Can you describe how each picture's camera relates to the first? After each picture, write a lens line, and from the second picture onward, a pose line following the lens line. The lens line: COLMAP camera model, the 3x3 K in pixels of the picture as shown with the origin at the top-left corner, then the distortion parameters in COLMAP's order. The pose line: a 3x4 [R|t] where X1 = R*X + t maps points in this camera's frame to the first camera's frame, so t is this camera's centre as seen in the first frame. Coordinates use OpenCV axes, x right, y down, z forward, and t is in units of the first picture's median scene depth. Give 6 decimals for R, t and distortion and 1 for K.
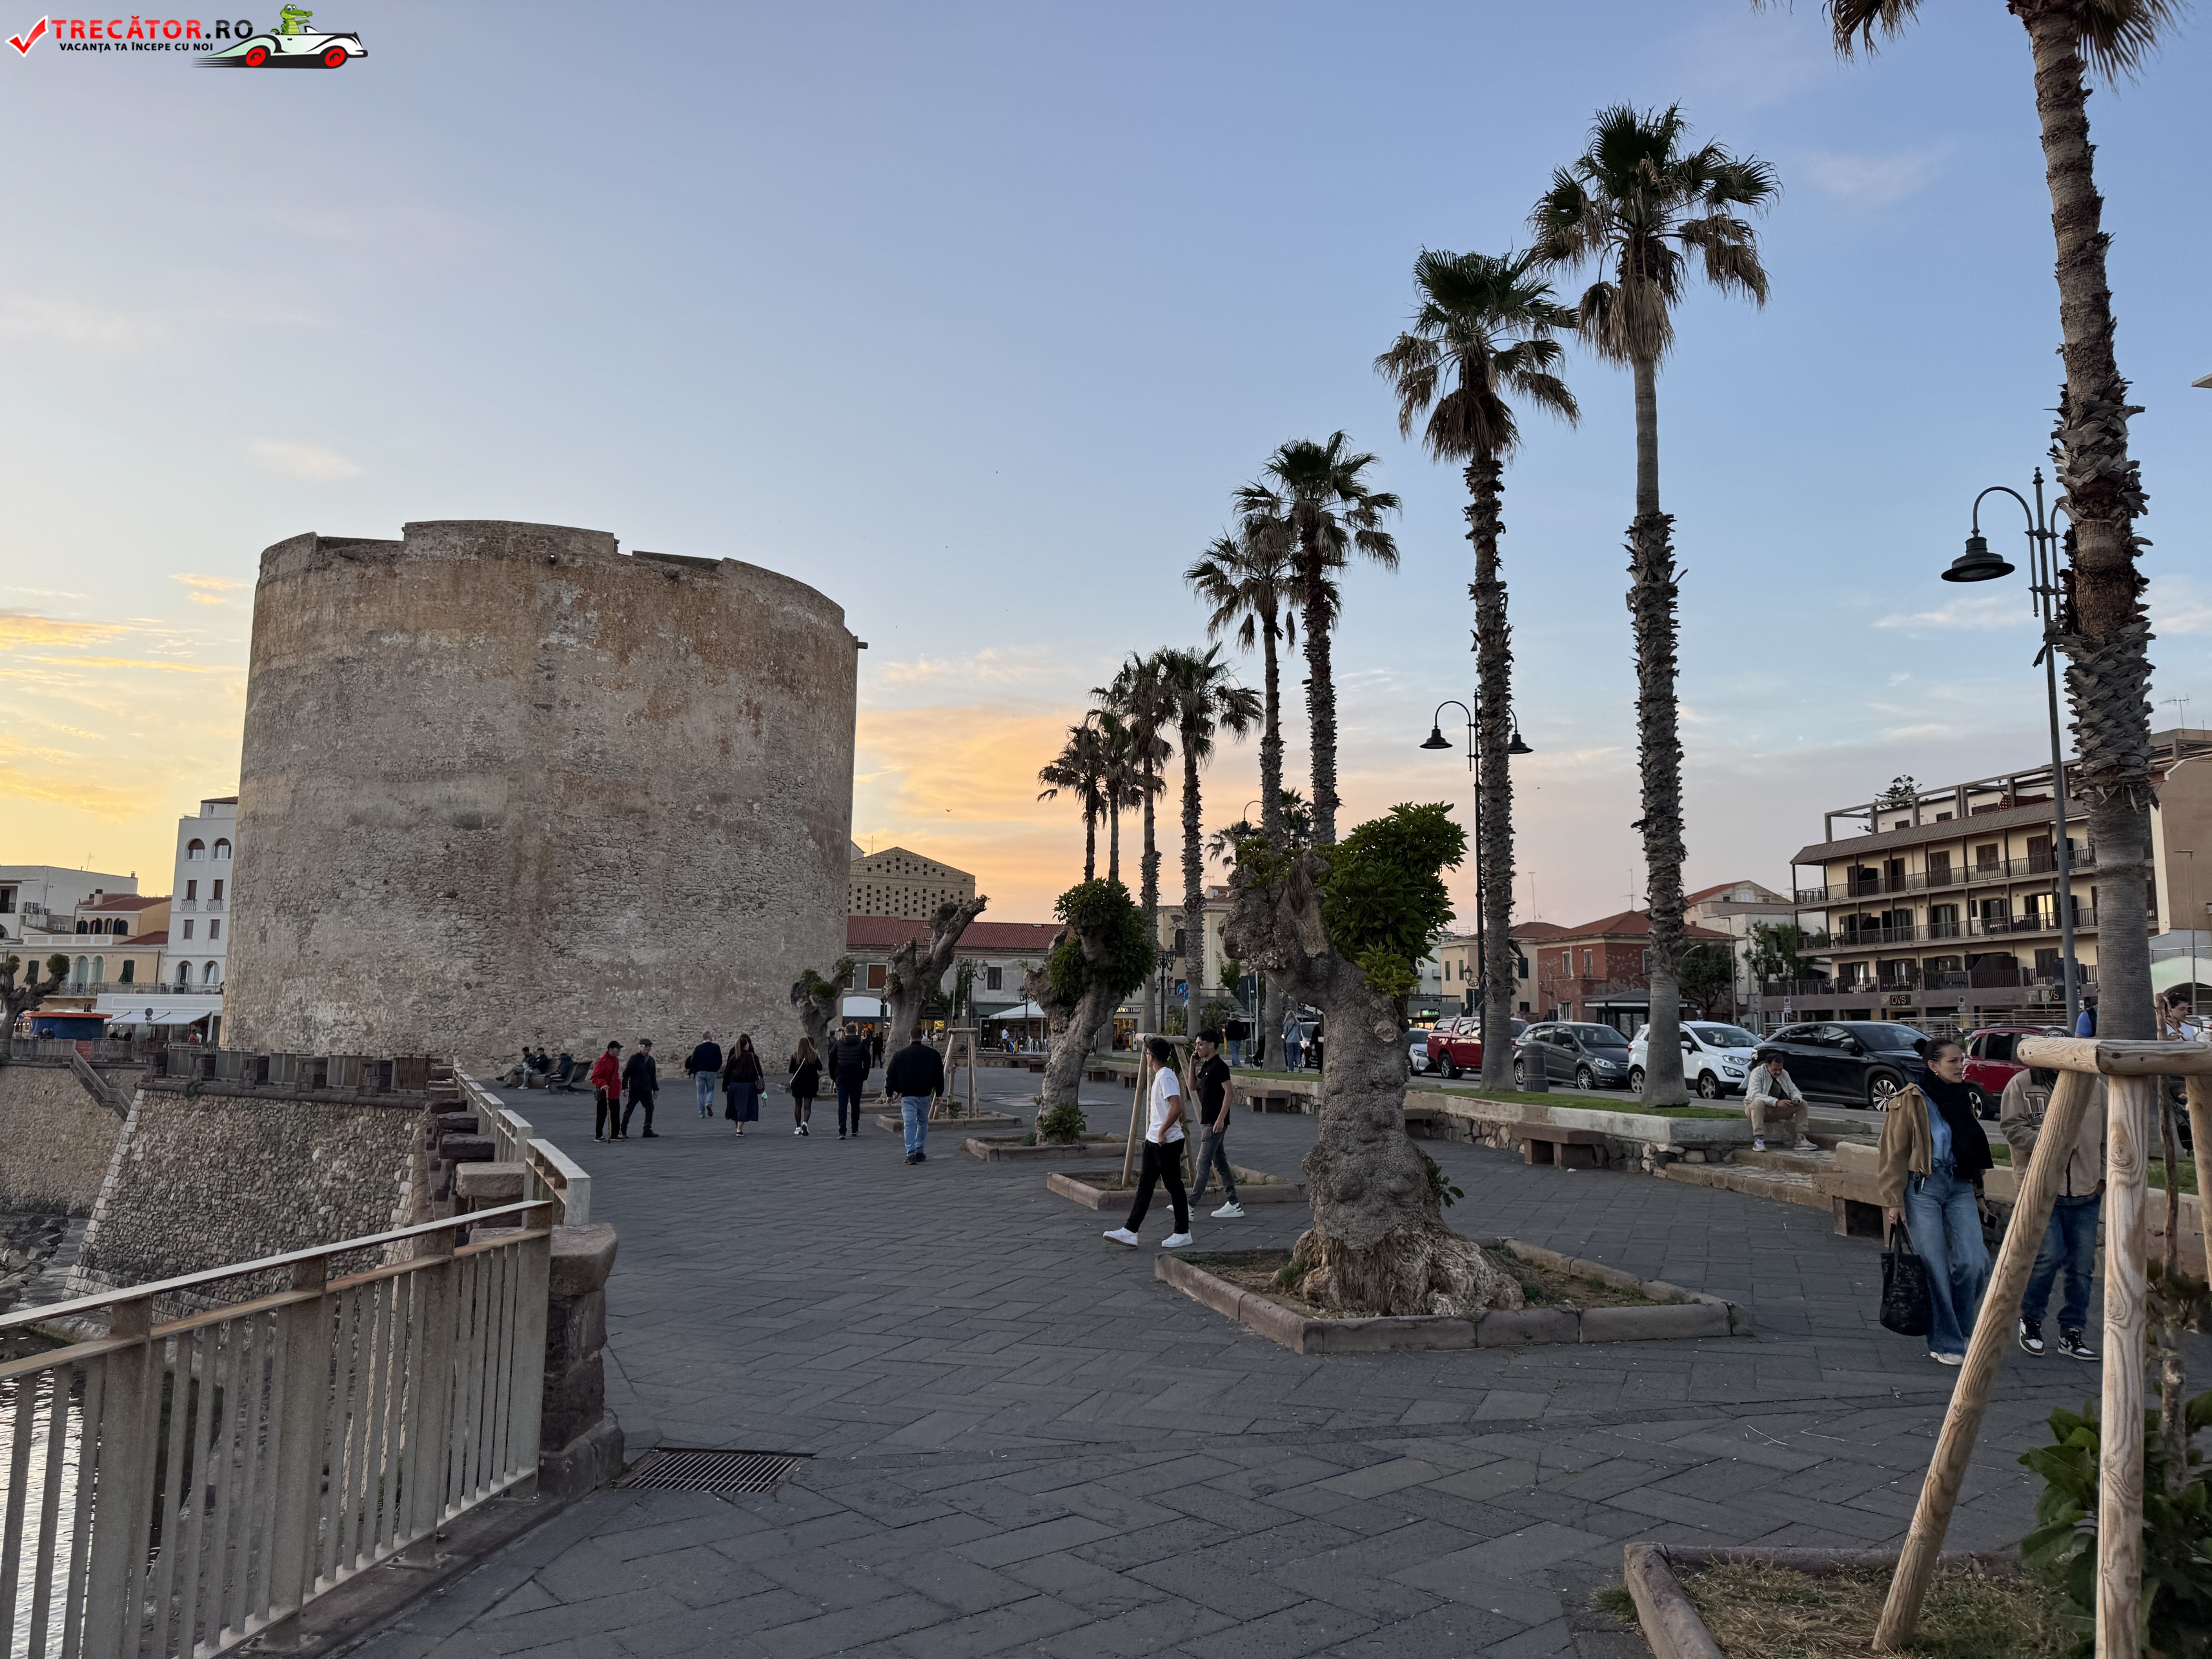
lens RADIAL K [[1521.9, 0, 1100.9], [0, 1521.9, 840.6], [0, 0, 1]] dist [0.090928, -0.127850]
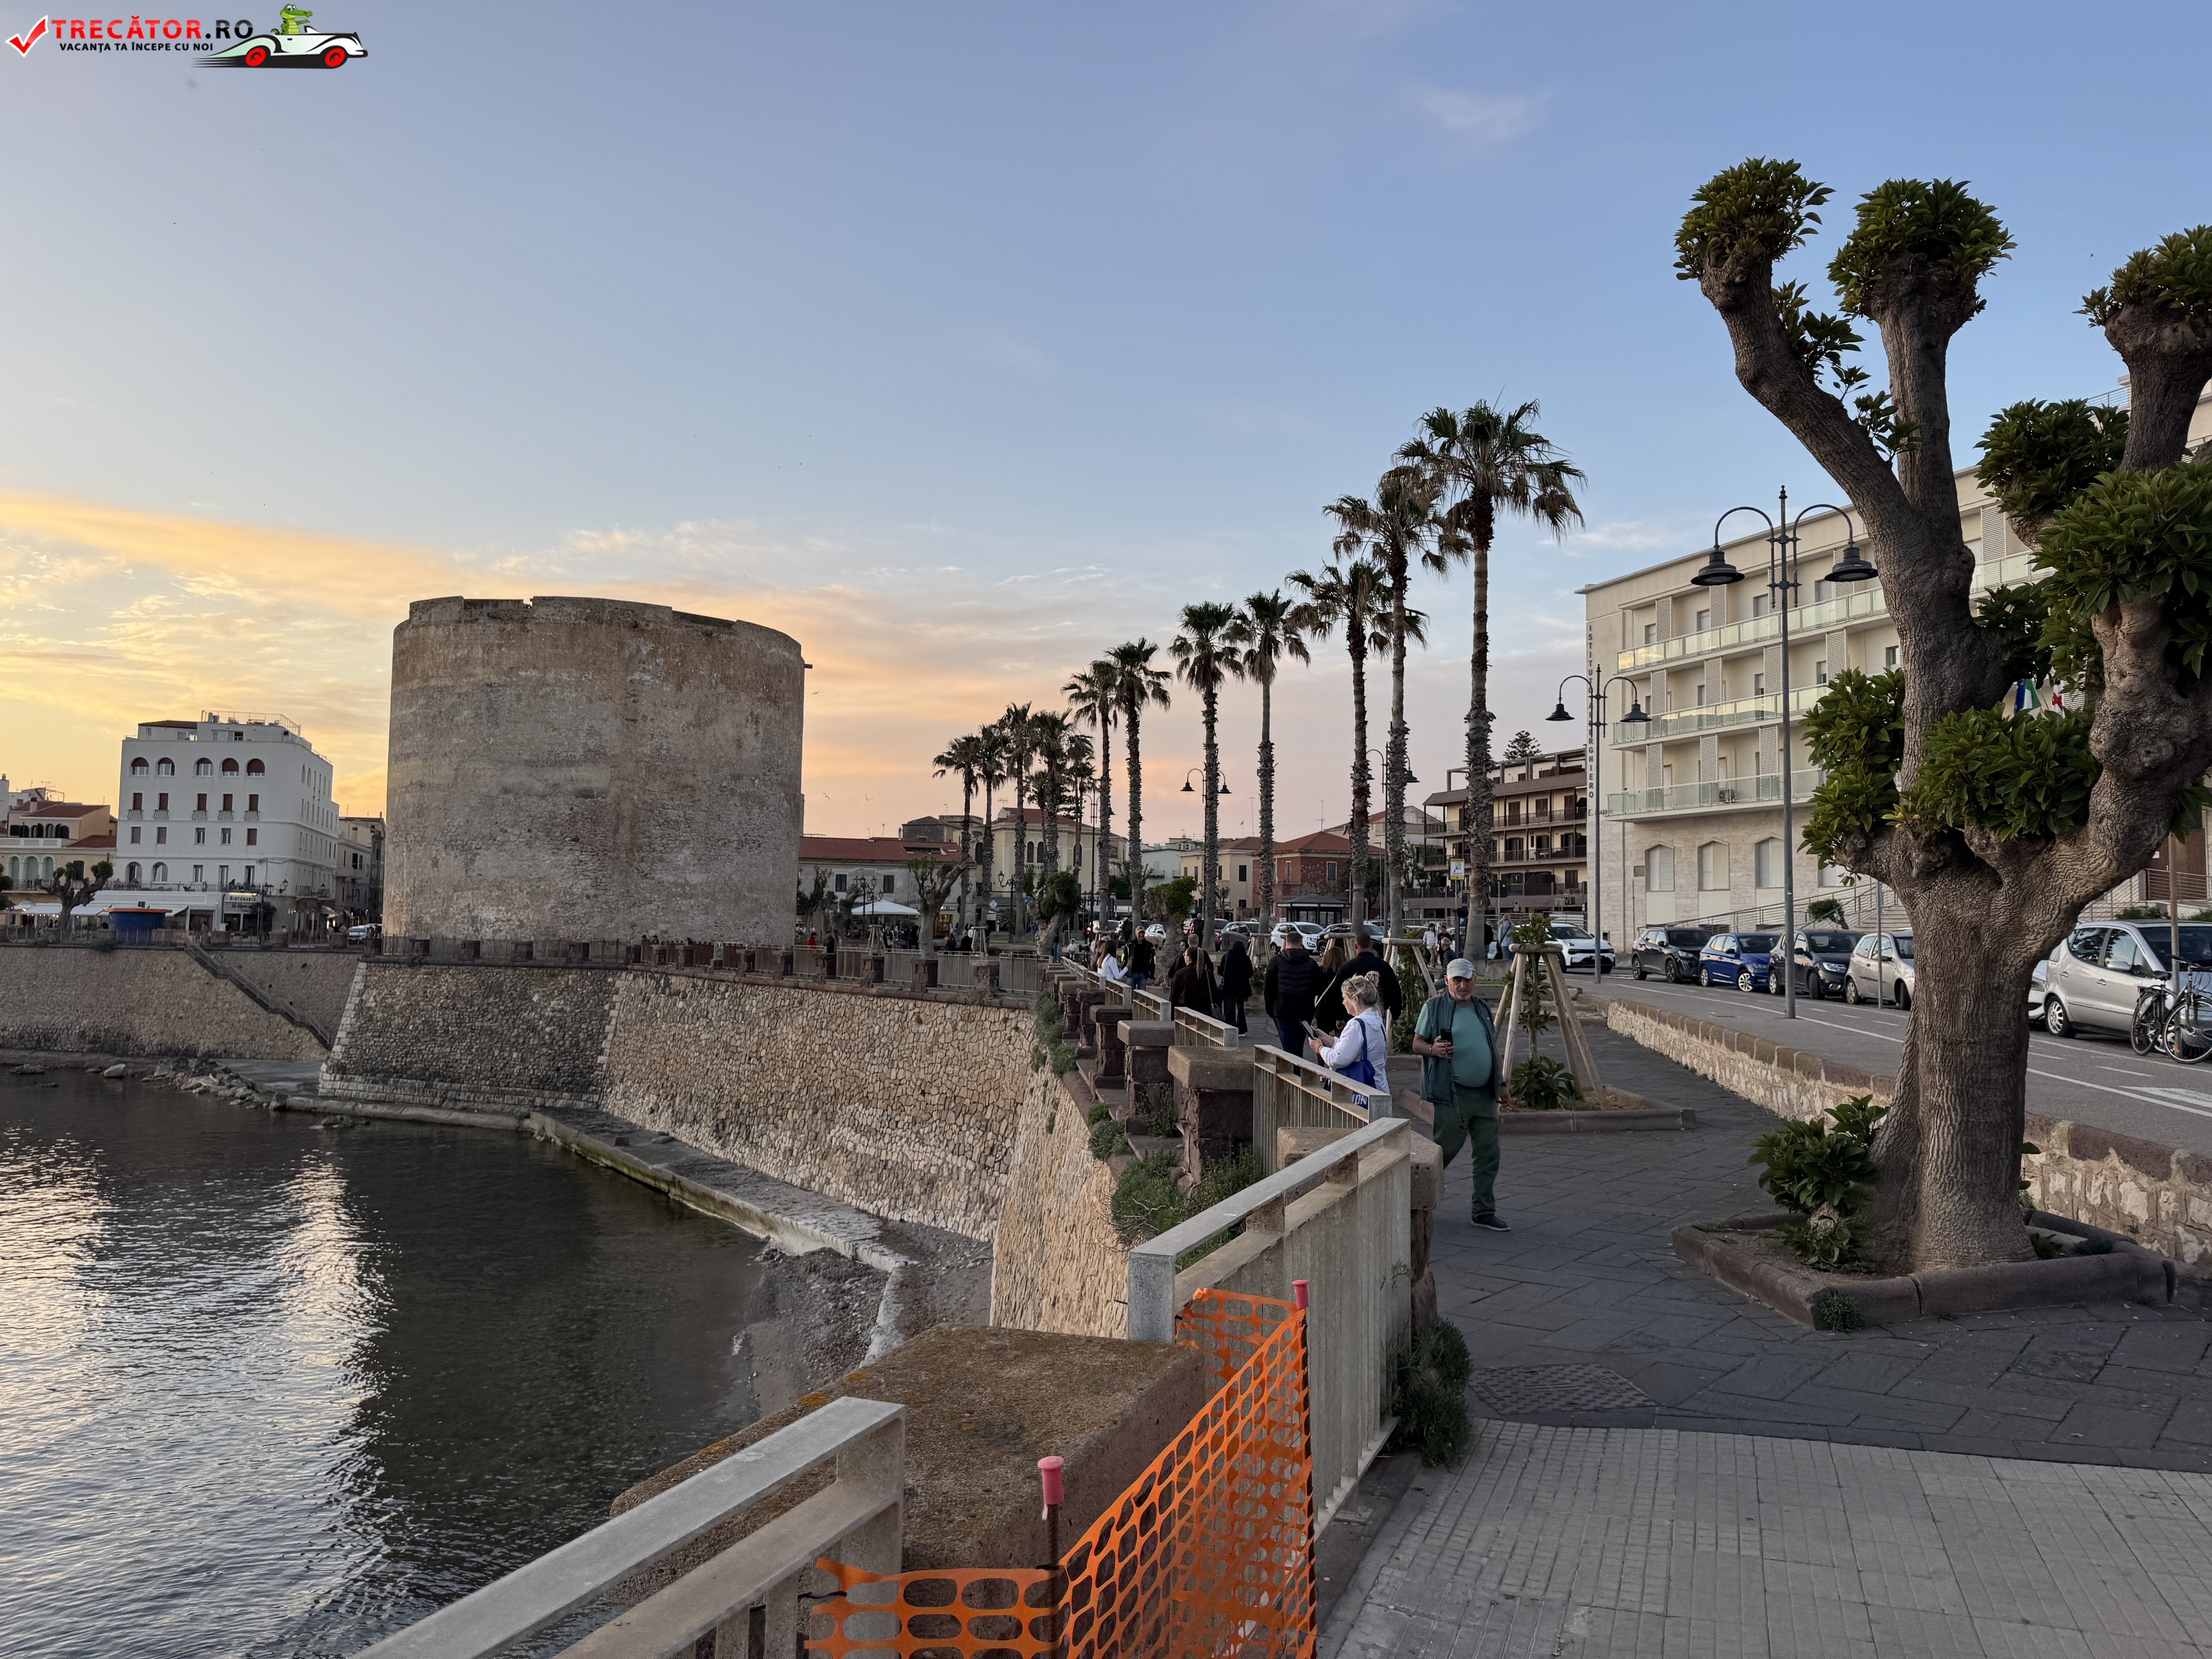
lens RADIAL K [[1520.3, 0, 1140.1], [0, 1520.3, 828.1], [0, 0, 1]] dist [0.092639, -0.145903]
pose [[0.981408, 0.013284, 0.191471, -0.149500], [-0.025351, 0.997833, 0.060713, -0.084696], [-0.190250, -0.064438, 0.979619, -0.636188]]
